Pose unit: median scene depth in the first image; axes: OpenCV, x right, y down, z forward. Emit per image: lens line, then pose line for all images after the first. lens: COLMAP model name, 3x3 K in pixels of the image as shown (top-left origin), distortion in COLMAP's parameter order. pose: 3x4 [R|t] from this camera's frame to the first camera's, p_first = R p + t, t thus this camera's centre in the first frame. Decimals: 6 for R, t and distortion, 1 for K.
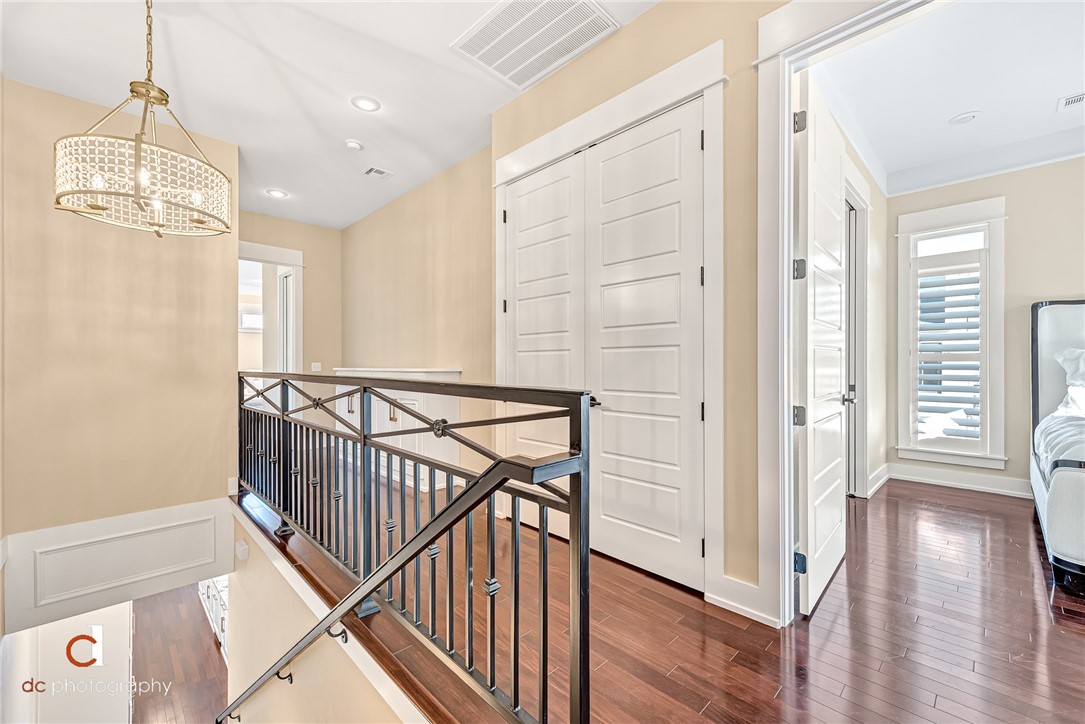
lens RADIAL K [[438.7, 0, 540.8], [0, 438.7, 364.8], [0, 0, 1]] dist [0.002285, -0.000016]
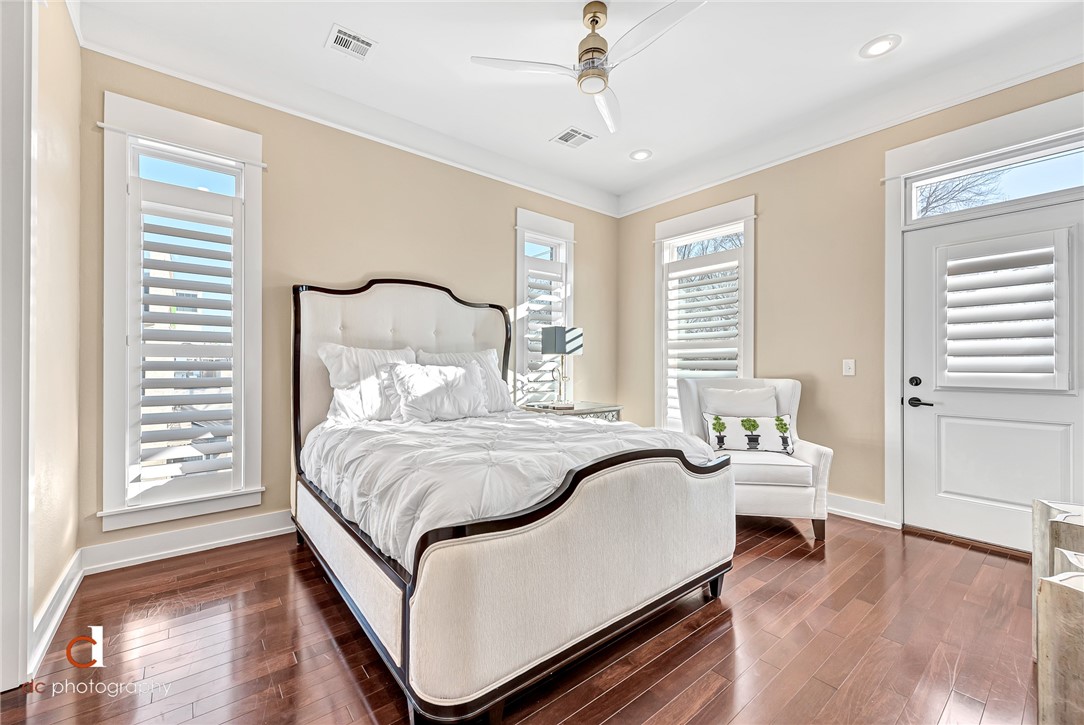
lens RADIAL K [[434.9, 0, 544.5], [0, 434.9, 358.3], [0, 0, 1]] dist [0.003244, -0.000076]
pose [[0.083918, 0.004485, 0.996463, 0.363539], [0.003846, 0.999981, -0.004825, -0.002372], [-0.996465, 0.004237, 0.083899, 0.464590]]
